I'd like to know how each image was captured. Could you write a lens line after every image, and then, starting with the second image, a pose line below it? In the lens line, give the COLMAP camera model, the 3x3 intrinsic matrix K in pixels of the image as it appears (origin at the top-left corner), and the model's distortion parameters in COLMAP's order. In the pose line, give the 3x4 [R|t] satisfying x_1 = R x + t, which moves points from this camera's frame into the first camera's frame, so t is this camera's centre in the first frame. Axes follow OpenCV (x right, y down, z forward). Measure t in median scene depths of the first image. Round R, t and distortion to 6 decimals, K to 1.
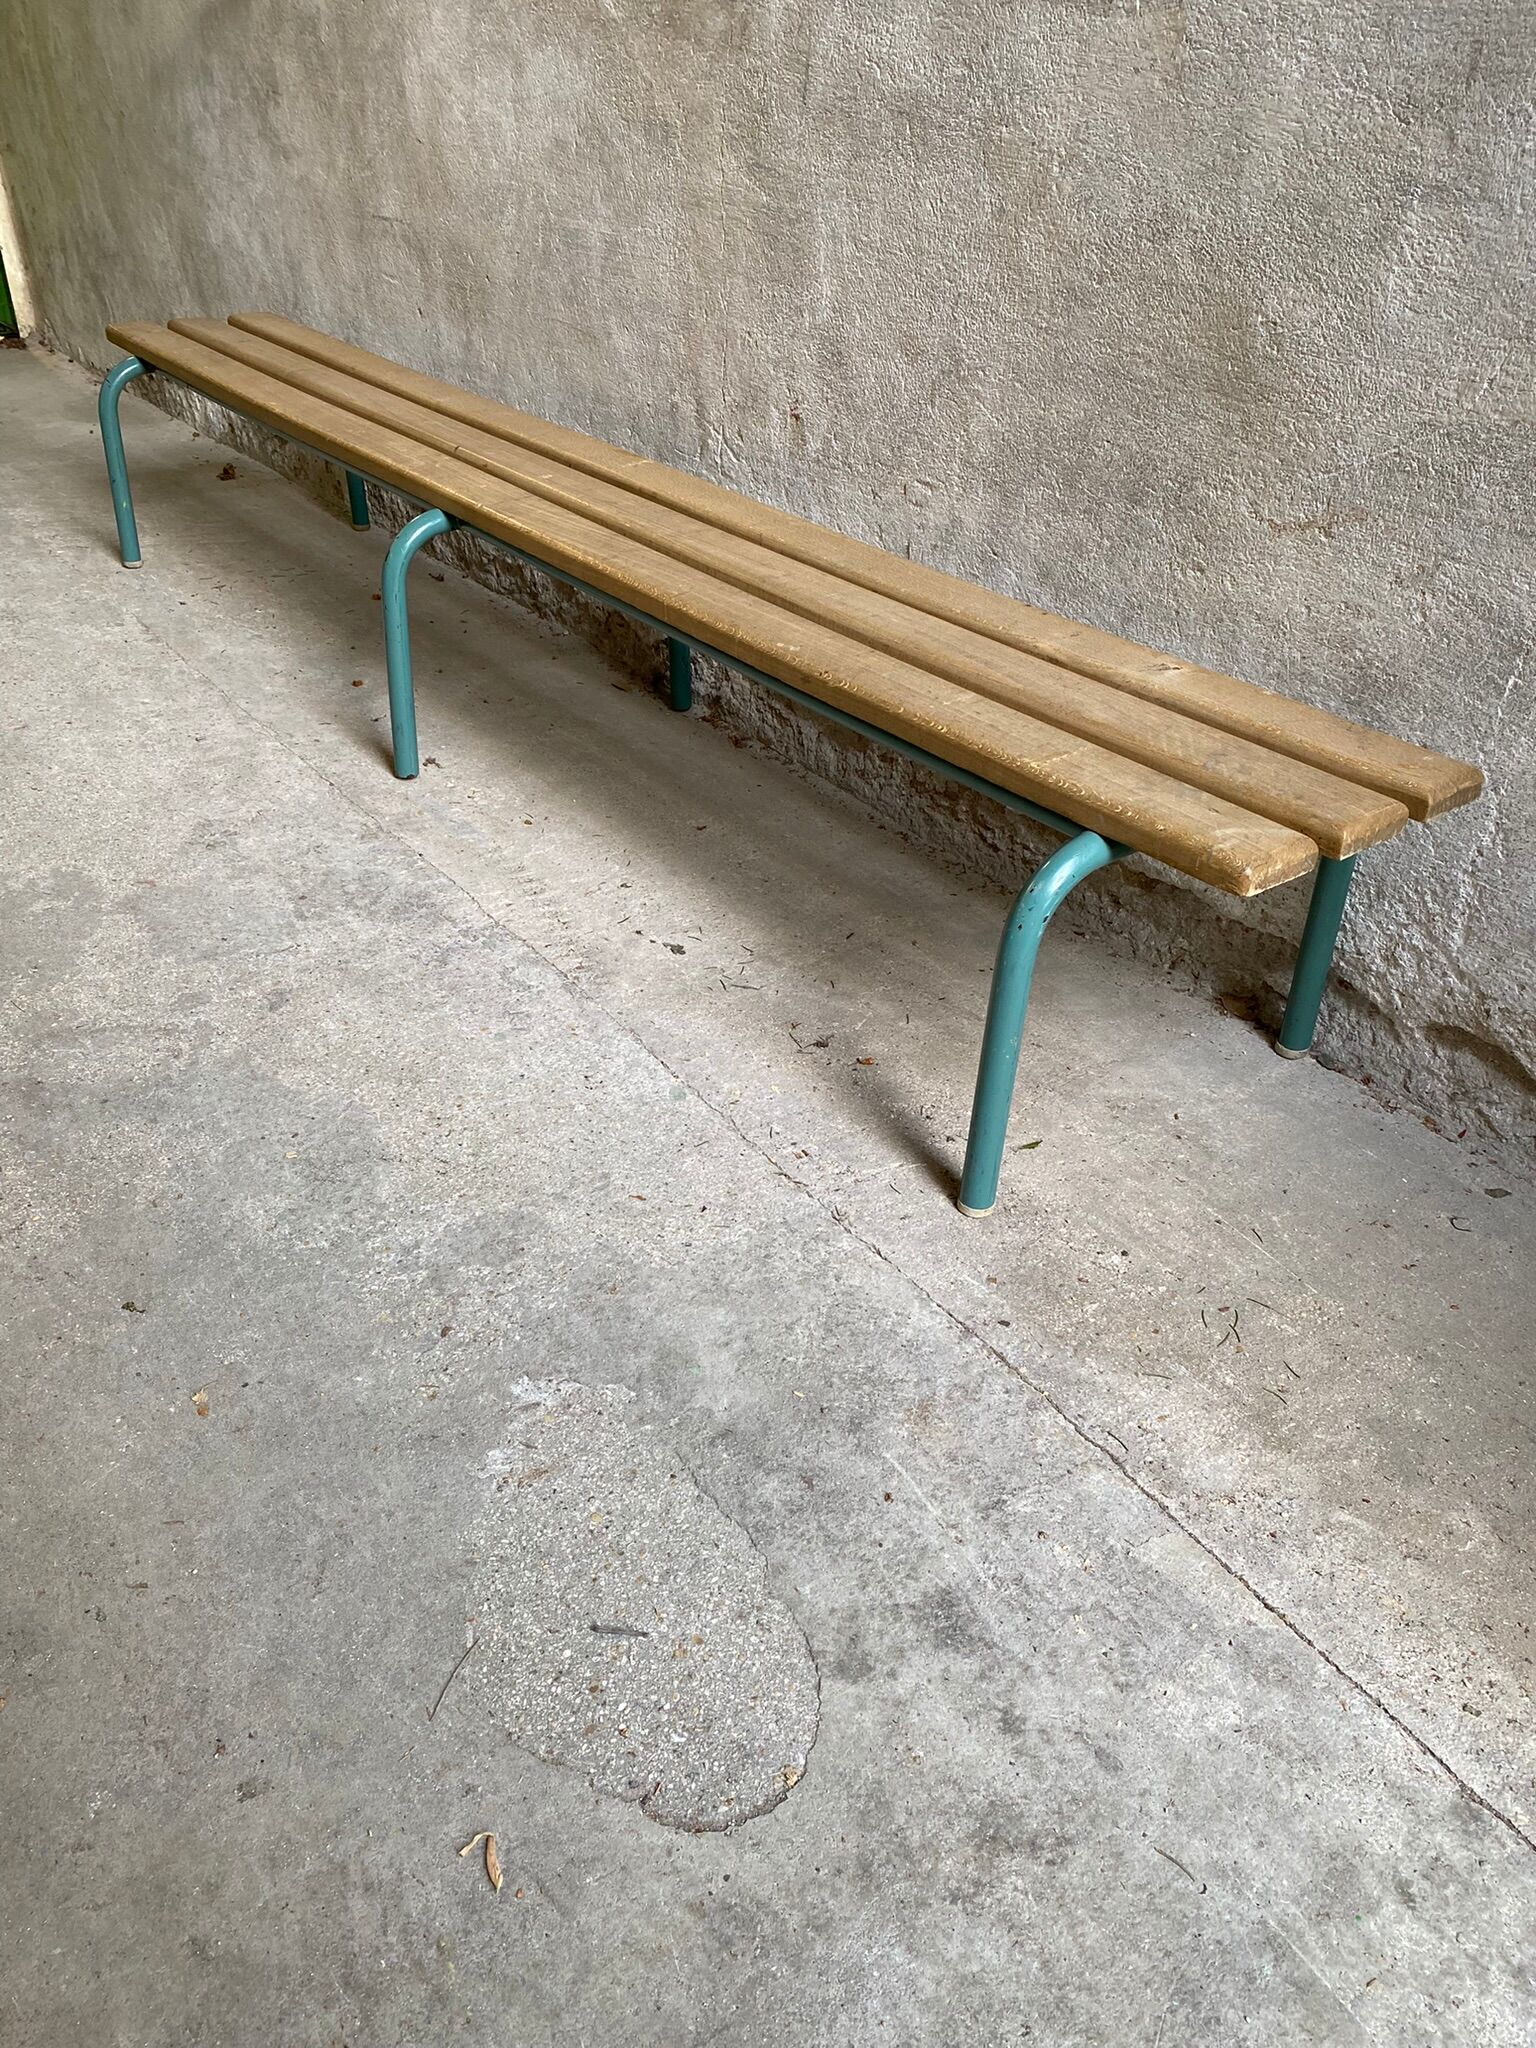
lens RADIAL K [[1566.4, 0, 753.9], [0, 1566.4, 1045.3], [0, 0, 1]] dist [0.022654, -0.019883]
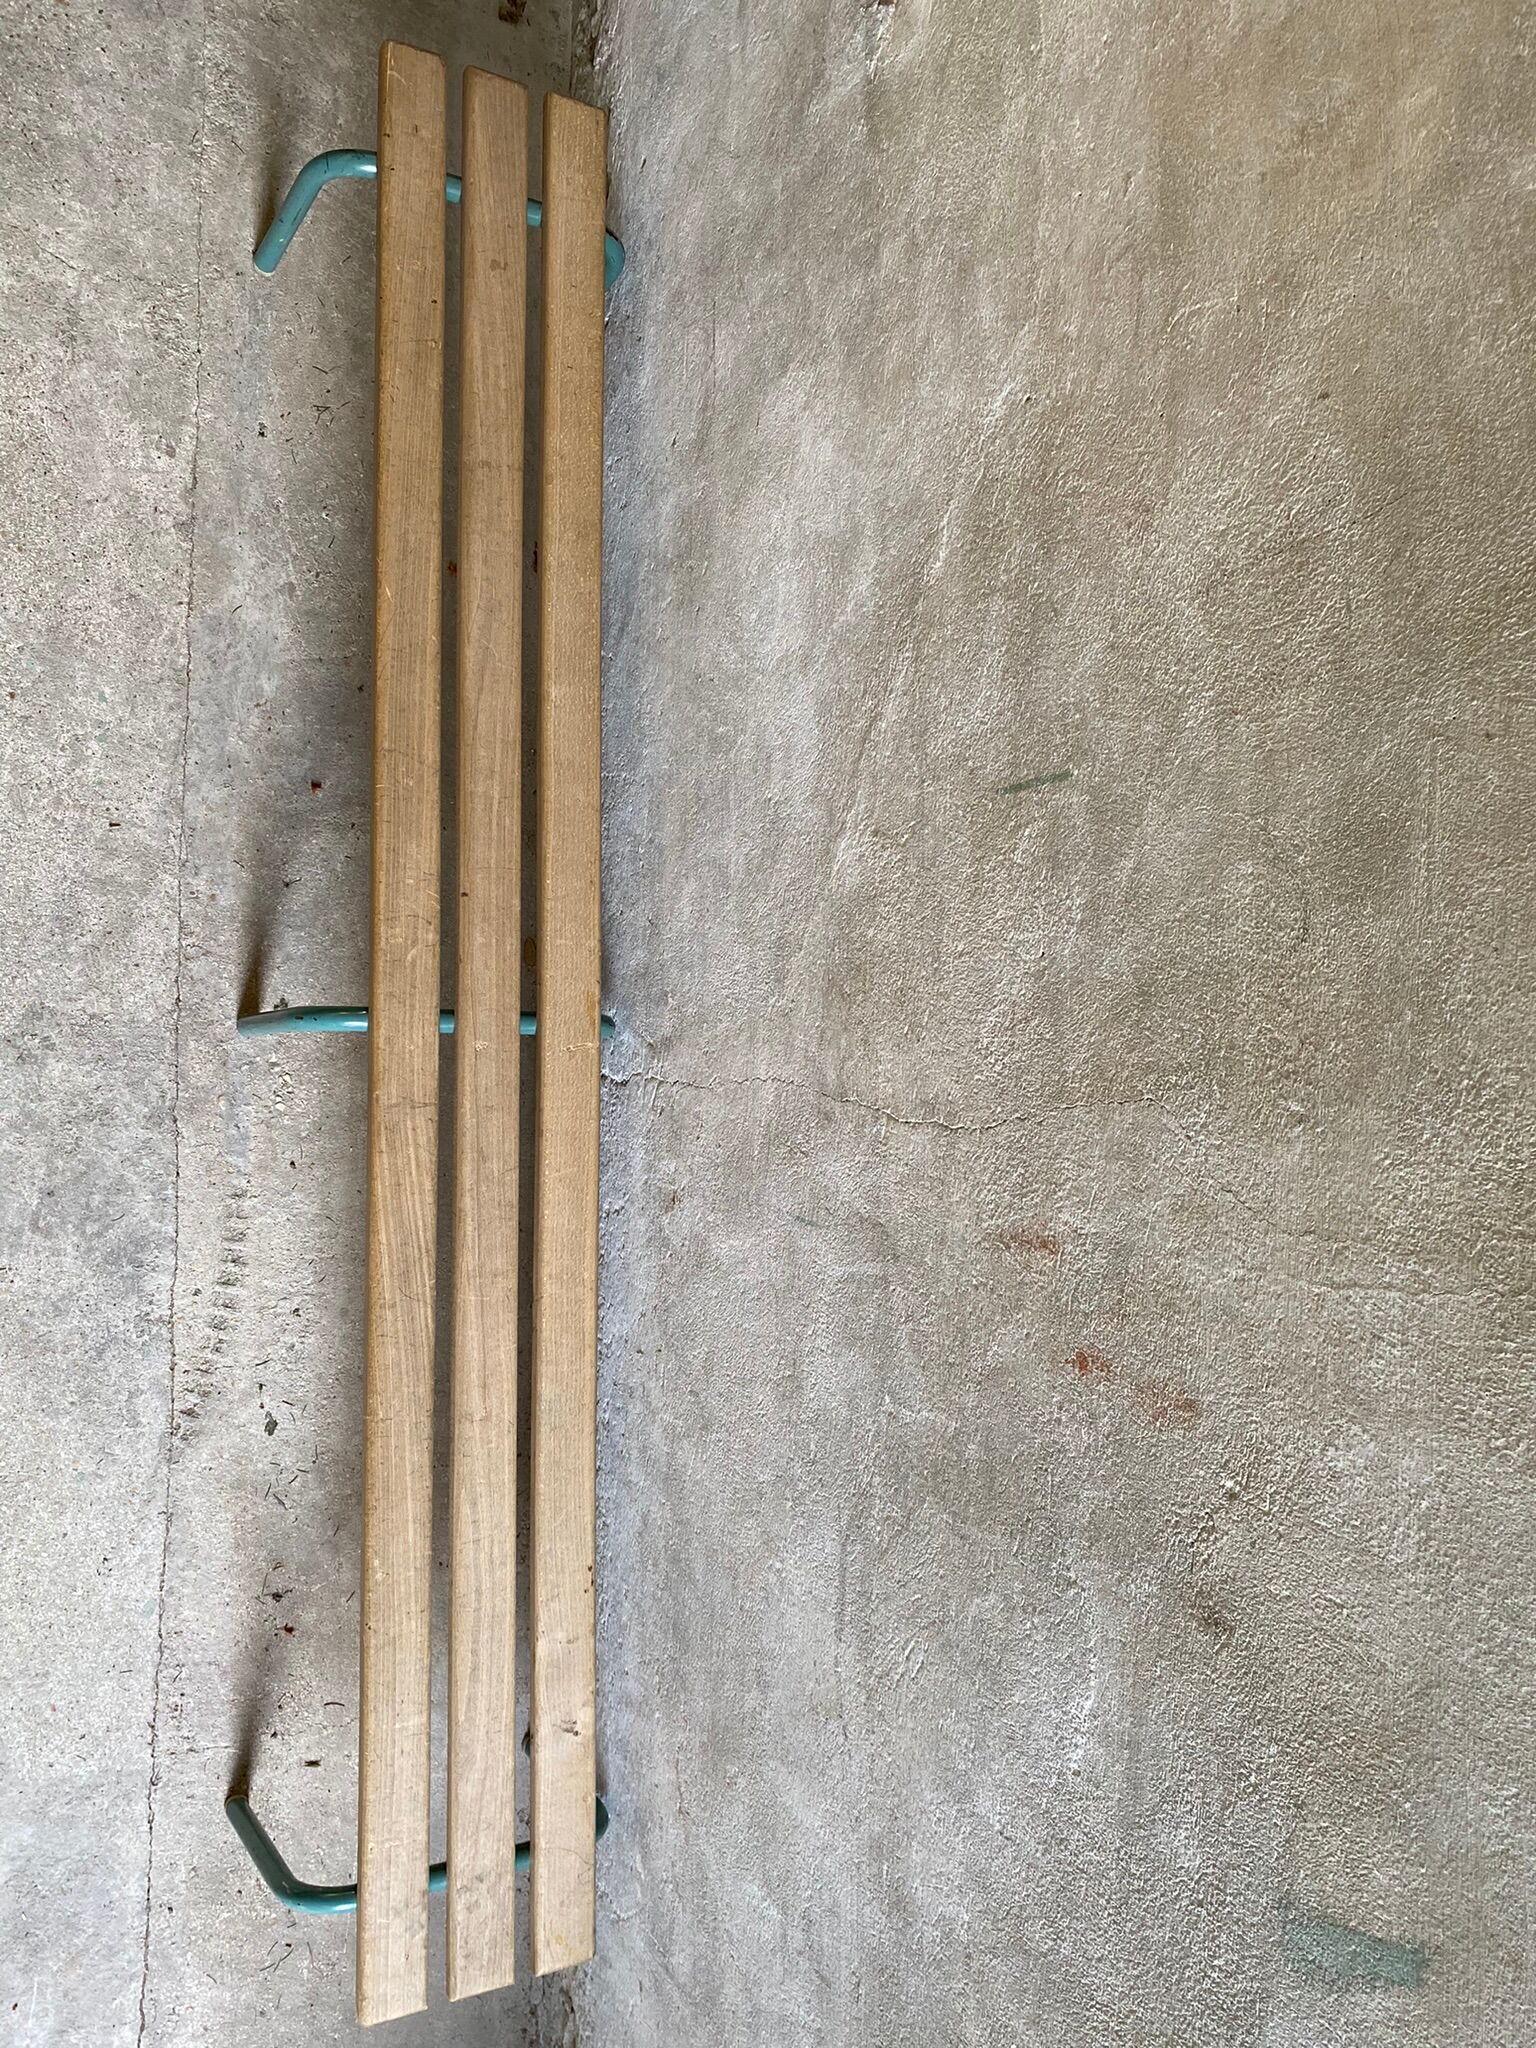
lens RADIAL K [[1607.4, 0, 770.3], [0, 1607.4, 1060.0], [0, 0, 1]] dist [0.012799, -0.009278]
pose [[0.702320, 0.615262, 0.358049, -0.474903], [-0.691057, 0.468562, 0.550355, -1.371902], [0.170844, -0.633957, 0.754261, 0.306452]]
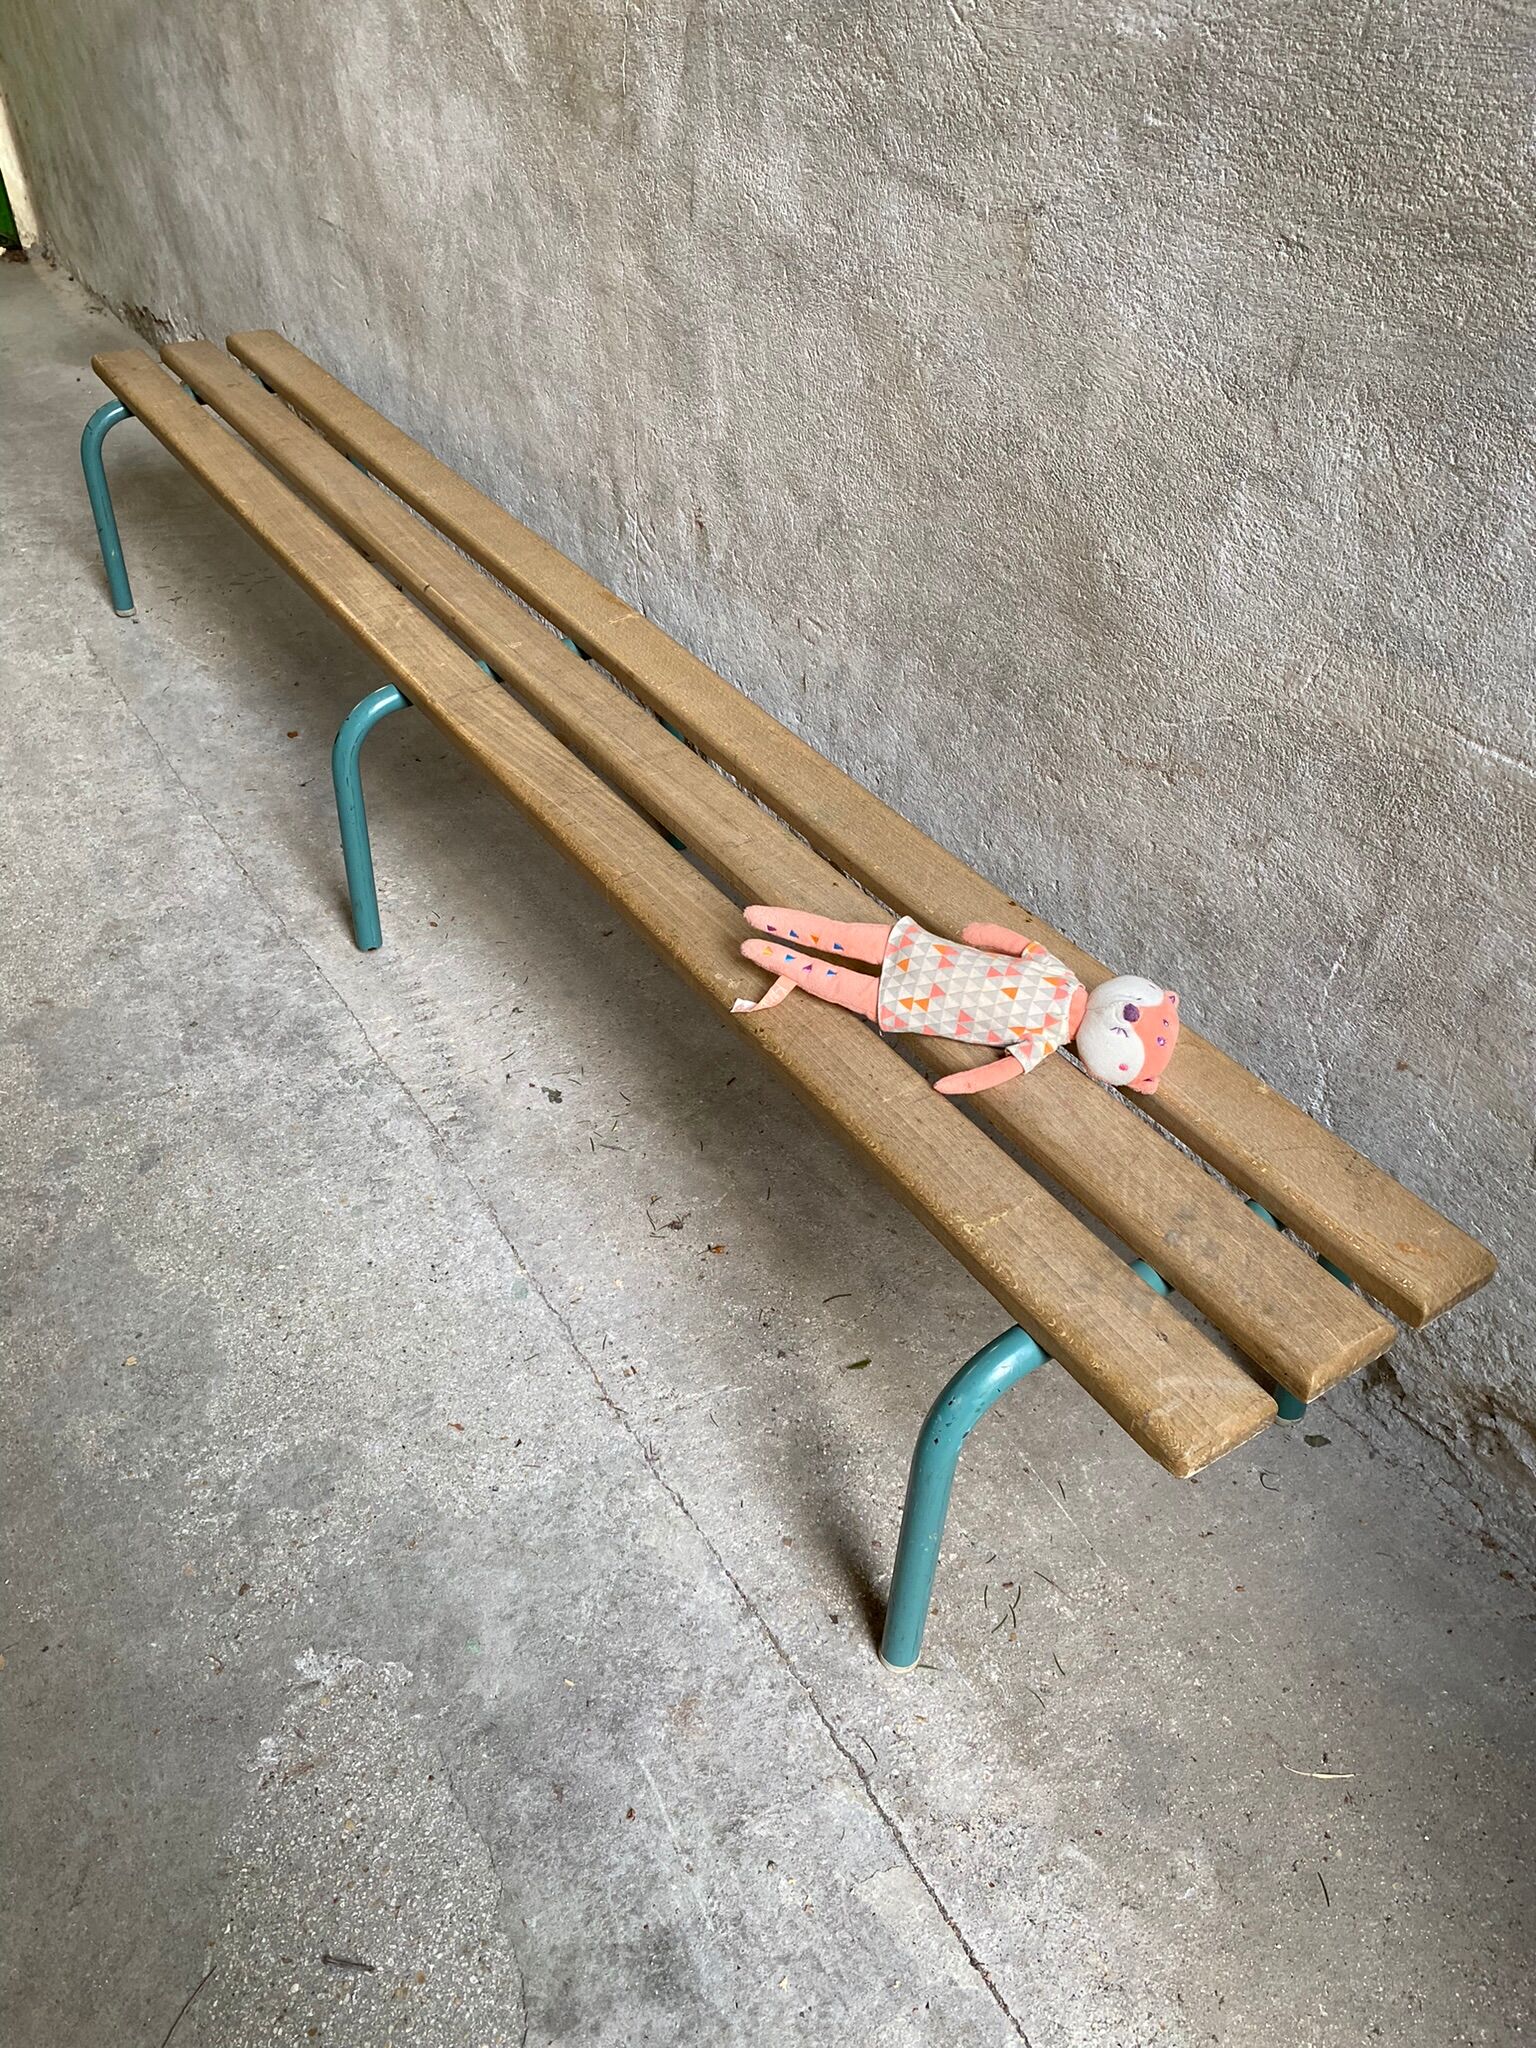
lens RADIAL K [[1566.3, 0, 767.1], [0, 1566.3, 1016.2], [0, 0, 1]] dist [0.018161, -0.012384]
pose [[0.998540, 0.025879, -0.047405, 0.152329], [-0.020898, 0.994492, 0.102704, -0.249557], [0.049802, -0.101563, 0.993582, 0.017263]]
